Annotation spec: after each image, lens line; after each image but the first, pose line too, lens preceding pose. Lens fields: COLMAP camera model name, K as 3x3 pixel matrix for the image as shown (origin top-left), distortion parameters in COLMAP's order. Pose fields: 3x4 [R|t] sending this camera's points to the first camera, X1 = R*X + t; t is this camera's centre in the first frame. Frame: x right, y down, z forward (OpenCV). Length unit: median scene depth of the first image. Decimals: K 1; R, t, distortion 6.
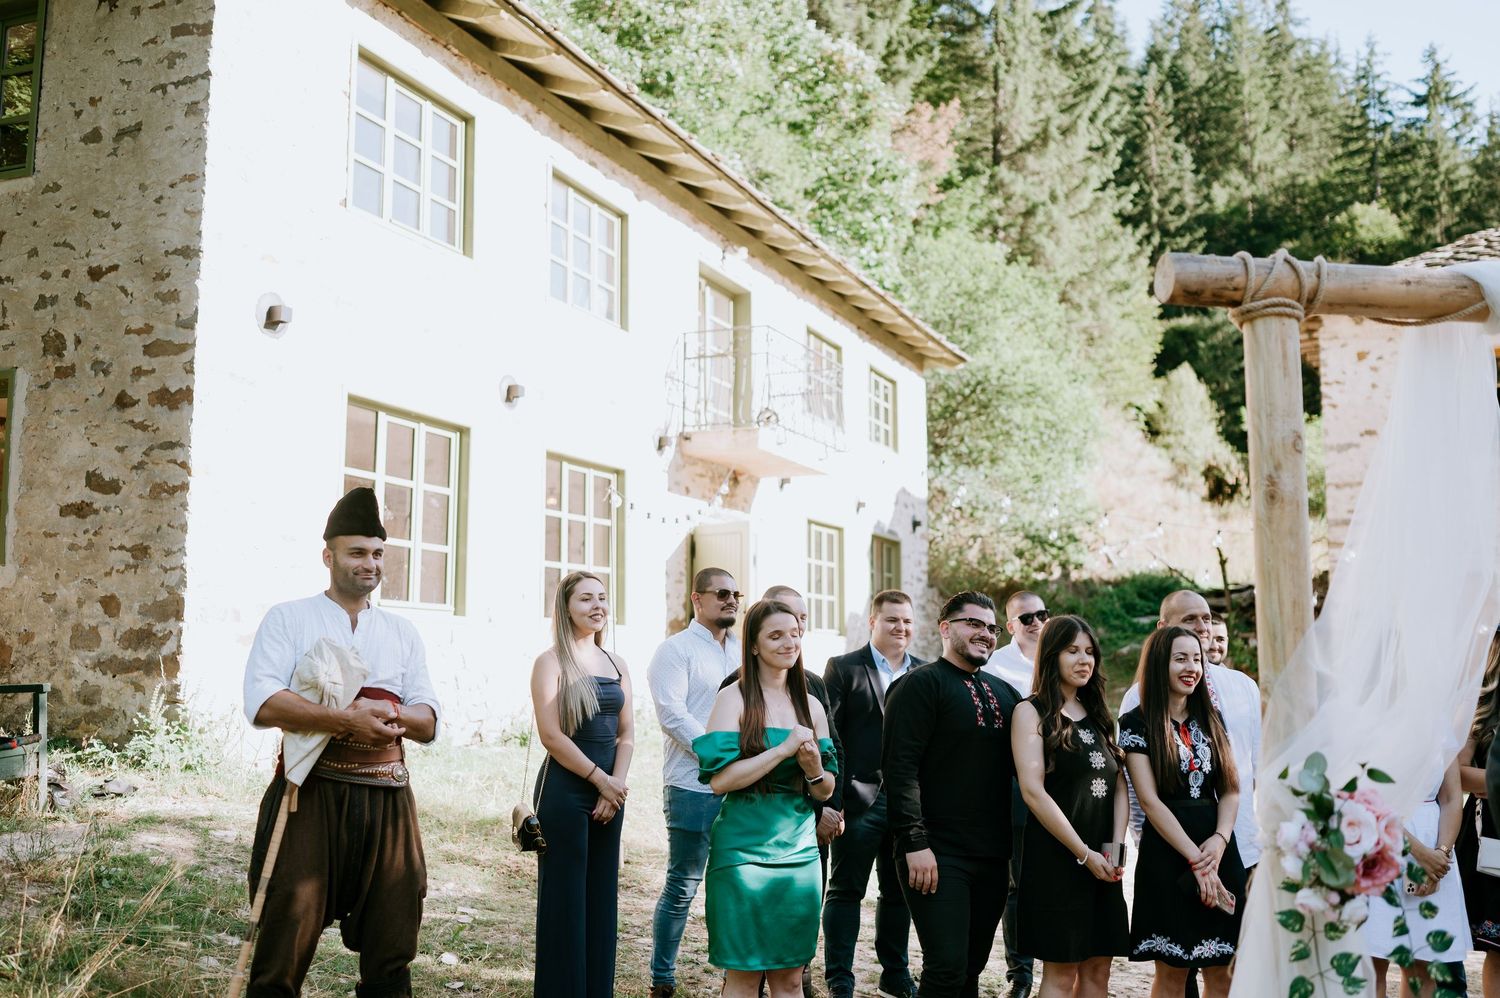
lens RADIAL K [[1421.8, 0, 752.2], [0, 1421.8, 507.4], [0, 0, 1]] dist [-0.013834, 0.023669]
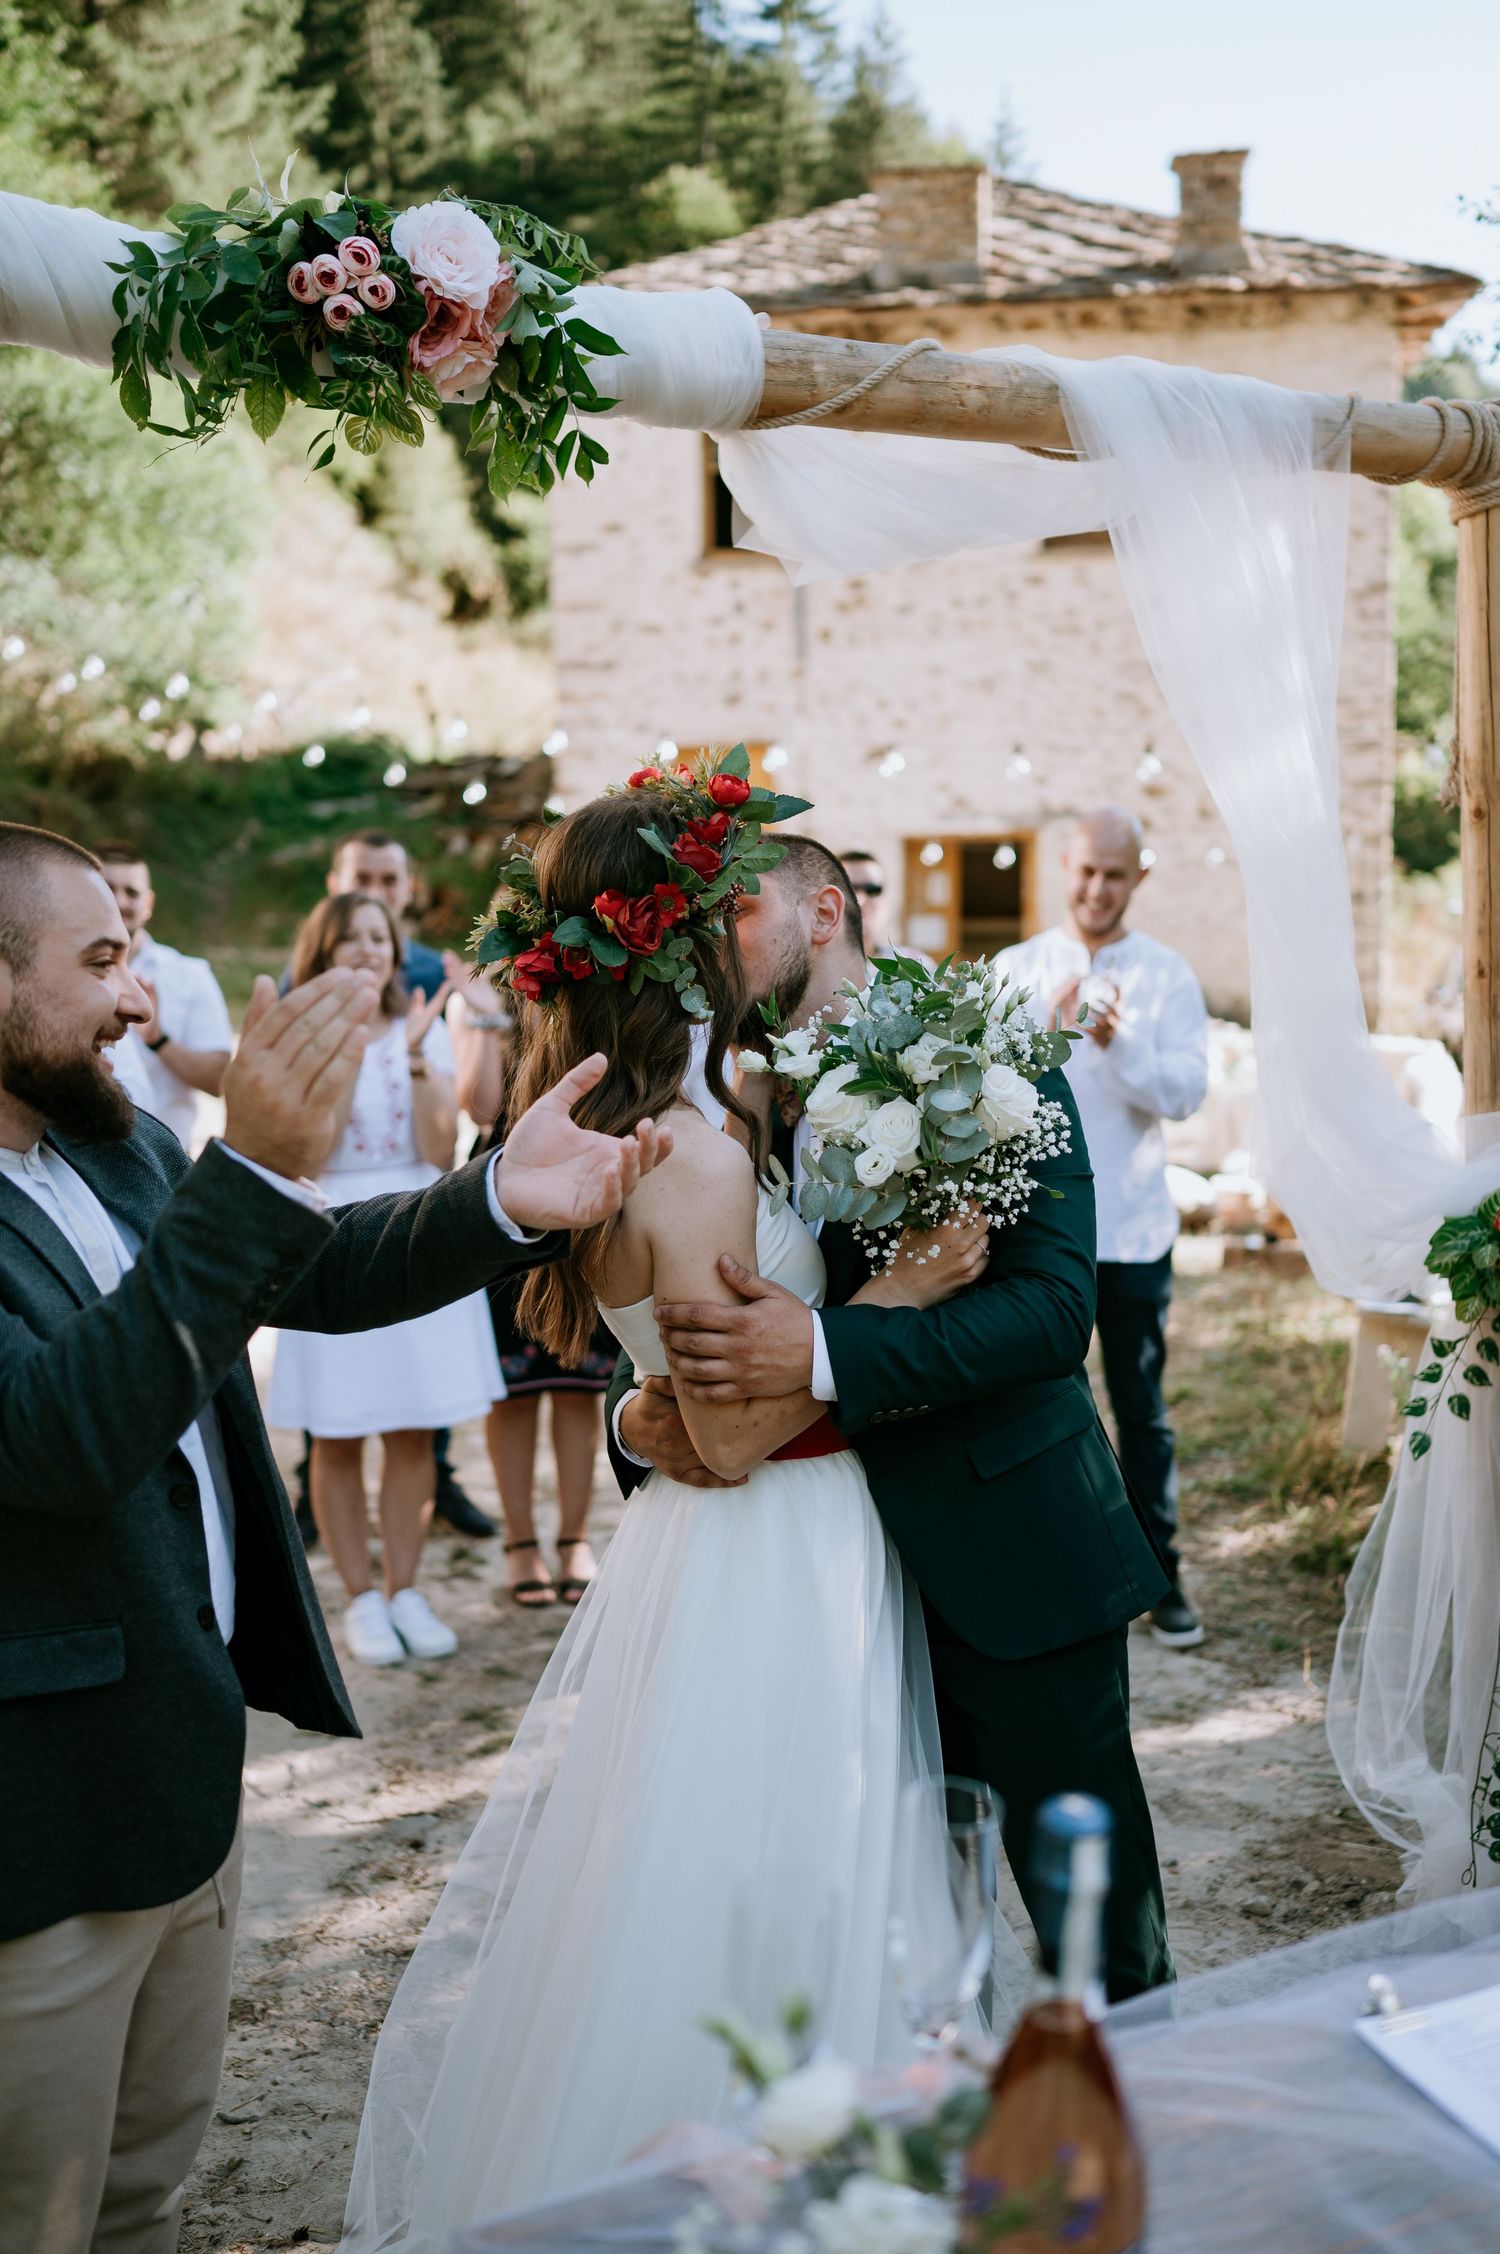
lens RADIAL K [[2128.7, 0, 731.6], [0, 2128.7, 1142.1], [0, 0, 1]] dist [-0.004149, 0.004066]
pose [[0.911963, -0.070342, 0.404197, 0.046360], [-0.027362, 0.972571, 0.230990, -0.003679], [-0.409359, -0.221714, 0.885024, 0.021740]]
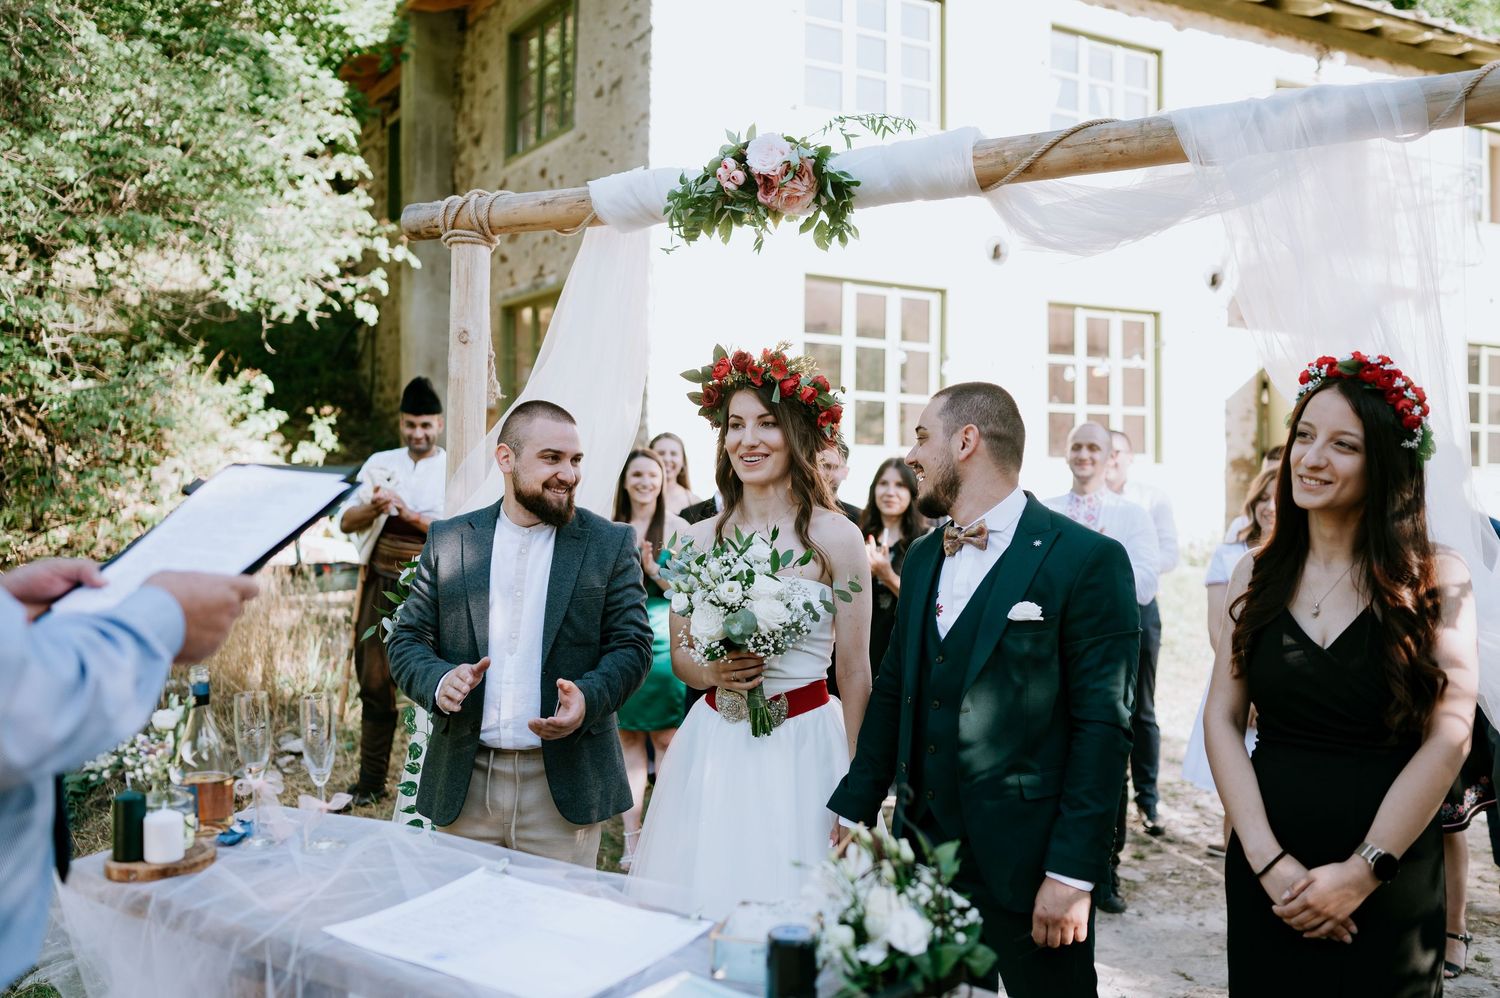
lens RADIAL K [[1419.3, 0, 746.6], [0, 1419.3, 500.9], [0, 0, 1]] dist [-0.005252, 0.009389]
pose [[0.803480, 0.001657, -0.595330, 0.132222], [0.062241, 0.994282, 0.086771, 0.000951], [0.592070, -0.106772, 0.798782, 0.004857]]
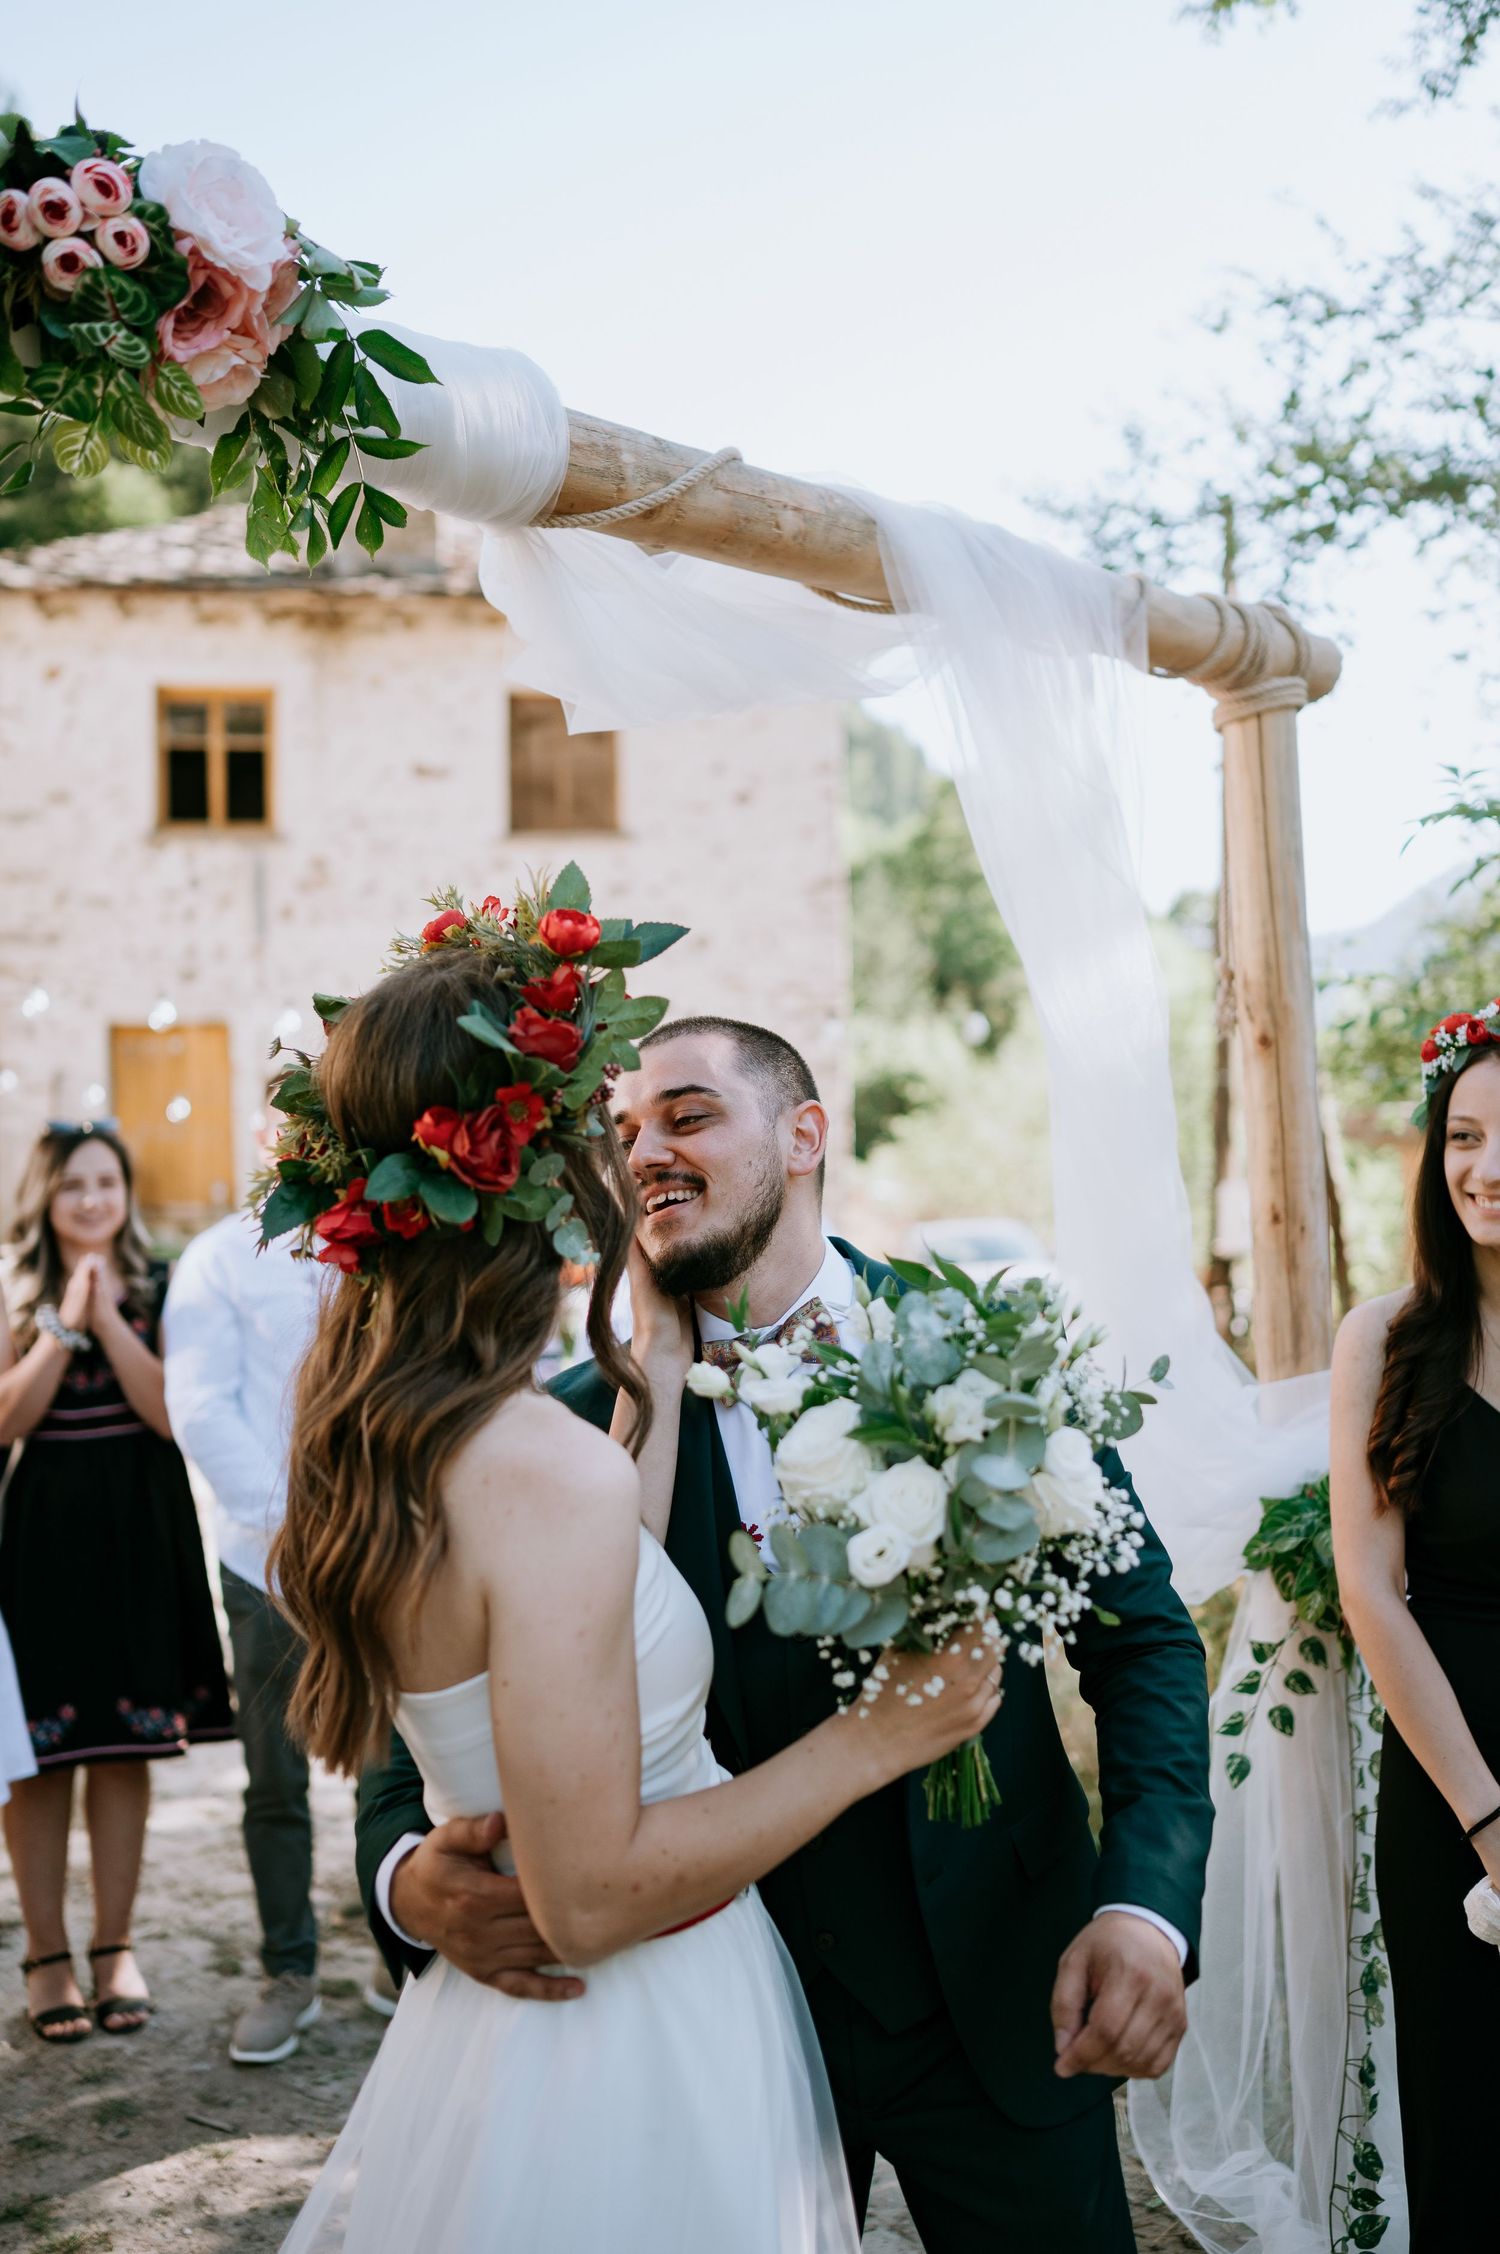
lens RADIAL K [[2131.9, 0, 741.4], [0, 2131.9, 1121.3], [0, 0, 1]] dist [-0.008880, 0.014566]
pose [[0.769907, -0.008653, 0.638098, 0.045295], [-0.052899, 0.995602, 0.077326, 0.001366], [-0.635960, -0.093288, 0.766063, 0.045796]]
